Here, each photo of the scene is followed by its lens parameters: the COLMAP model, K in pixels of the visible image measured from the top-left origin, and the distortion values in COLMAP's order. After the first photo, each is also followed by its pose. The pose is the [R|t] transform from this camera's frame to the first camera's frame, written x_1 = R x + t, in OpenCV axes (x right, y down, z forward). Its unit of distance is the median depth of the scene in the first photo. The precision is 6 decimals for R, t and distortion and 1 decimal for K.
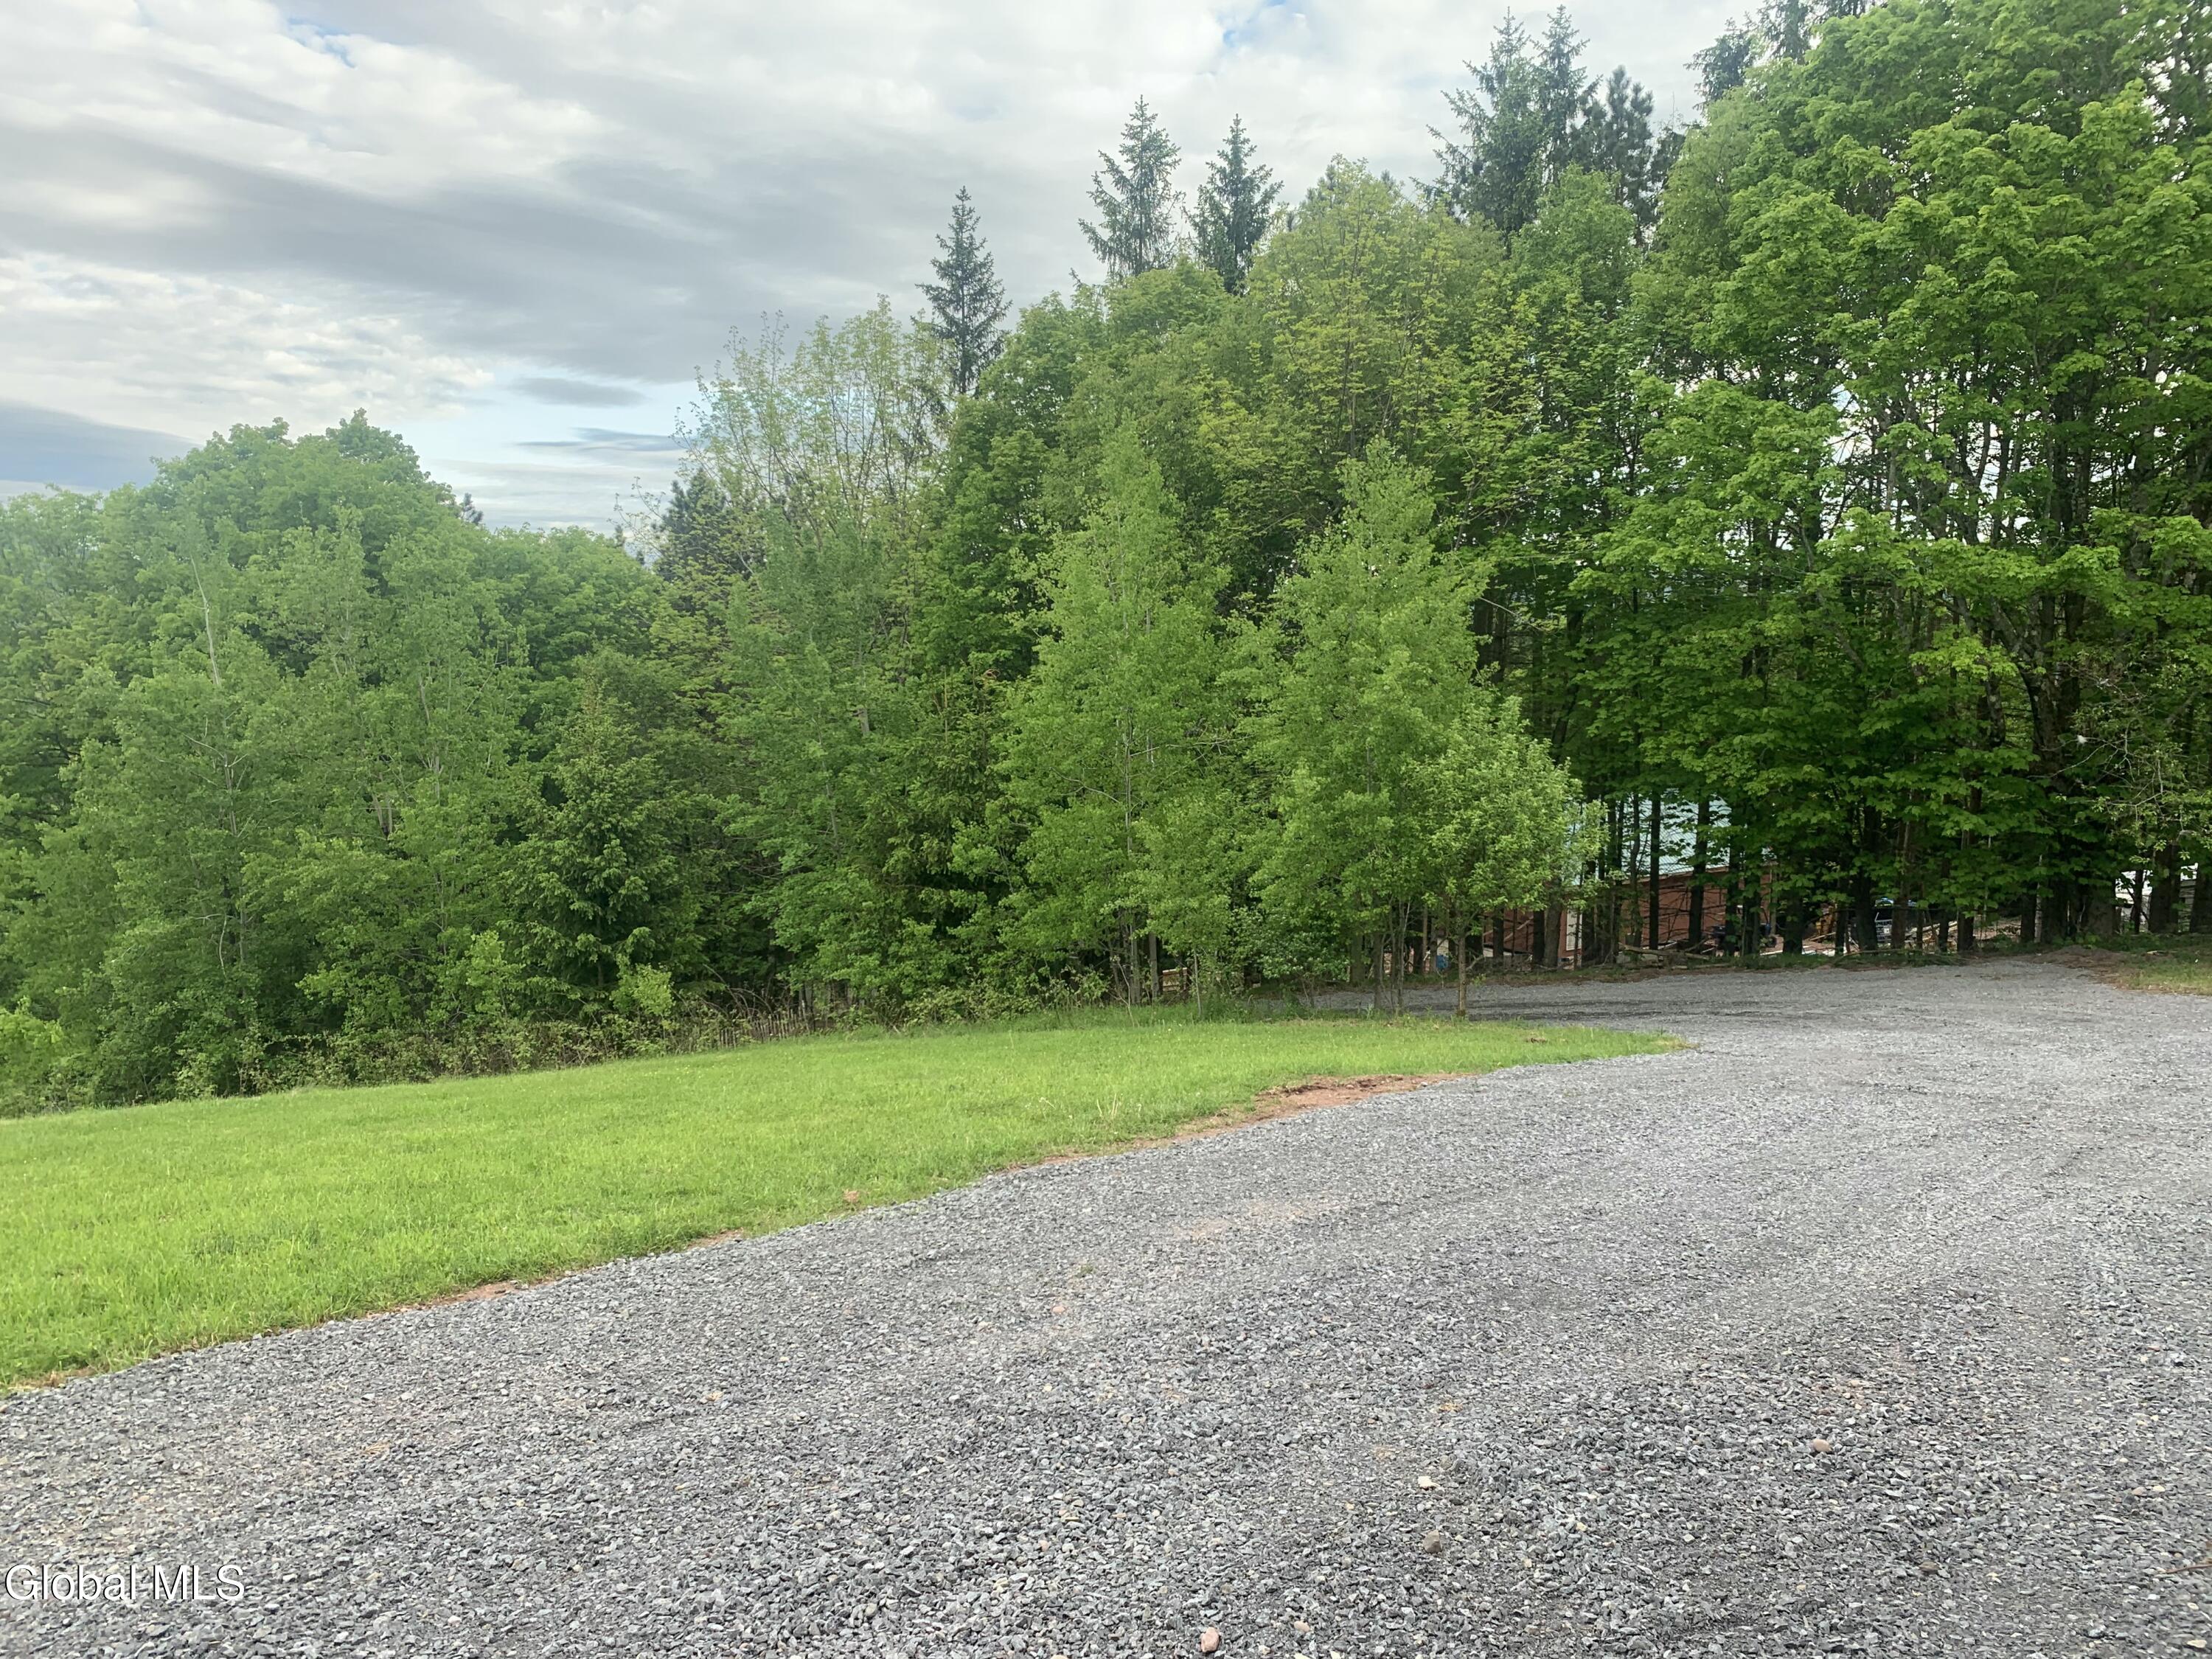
lens RADIAL K [[1687.3, 0, 1086.3], [0, 1687.3, 823.6], [0, 0, 1]] dist [0.046725, -0.043865]
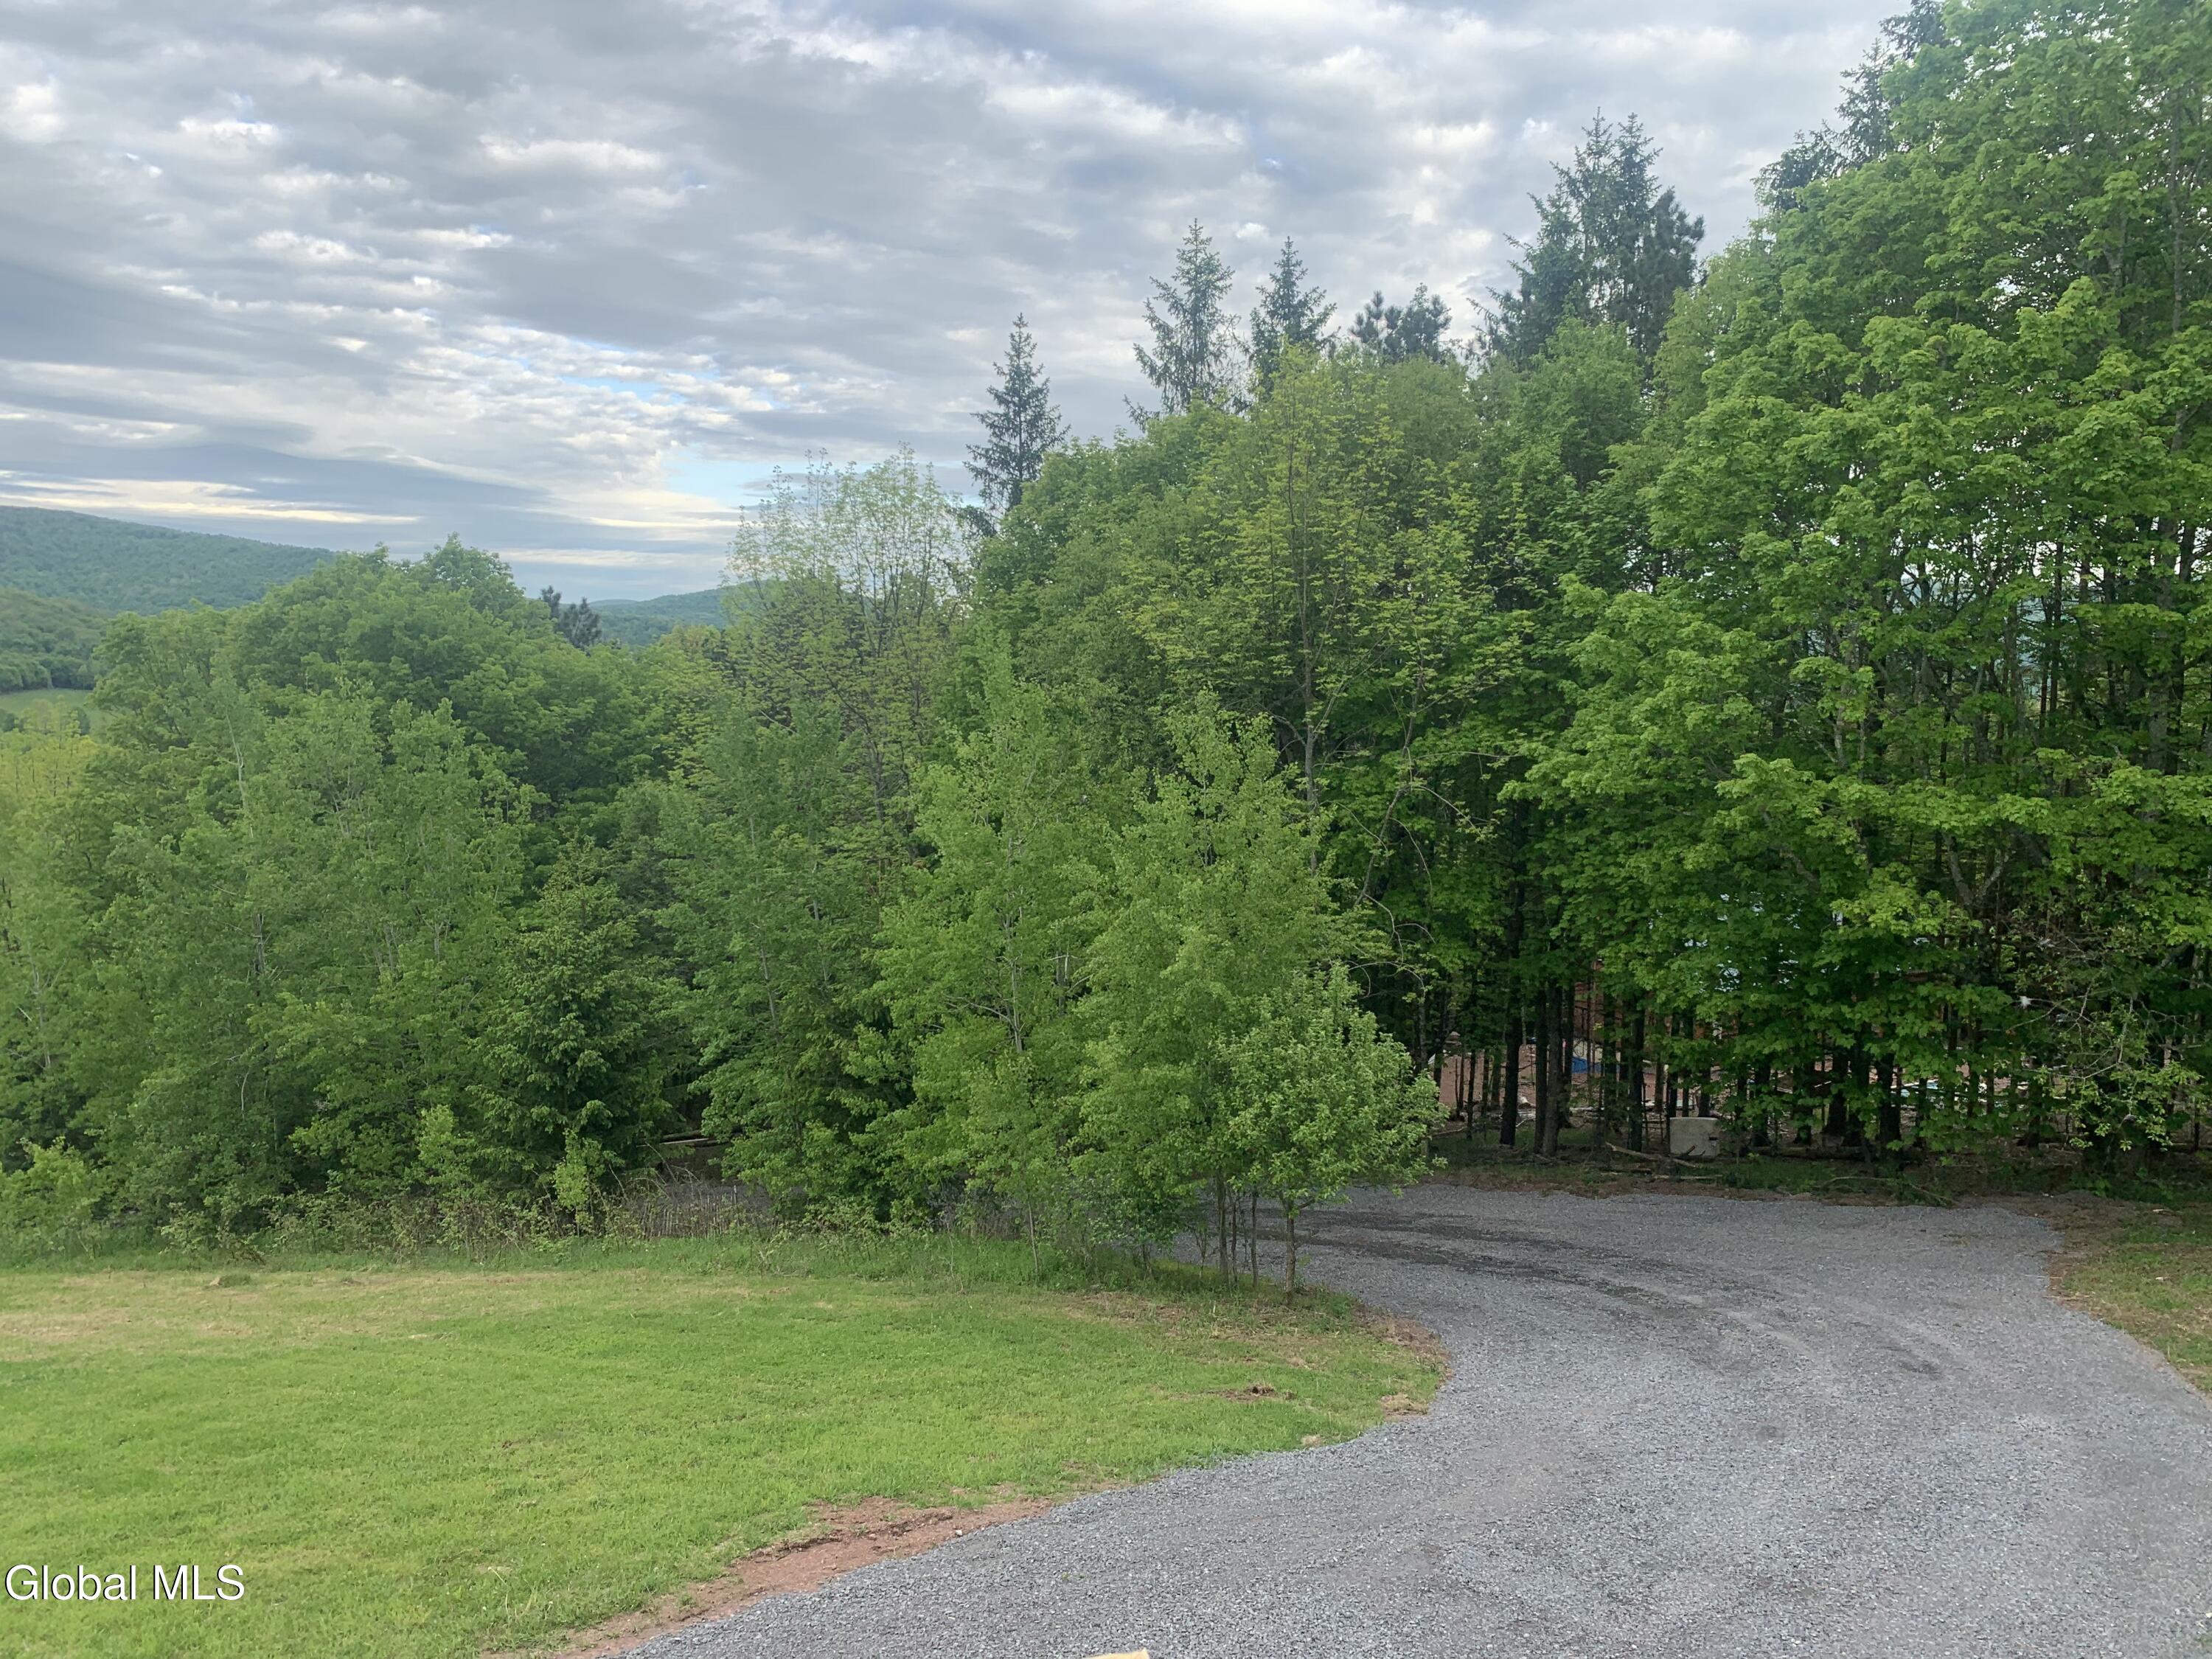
lens RADIAL K [[1676.7, 0, 1109.7], [0, 1676.7, 832.1], [0, 0, 1]] dist [0.109838, -0.173734]
pose [[0.991884, 0.016214, -0.126108, 0.165688], [-0.017216, 0.999828, -0.006853, -0.096065], [0.125975, 0.008968, 0.991993, 0.031723]]
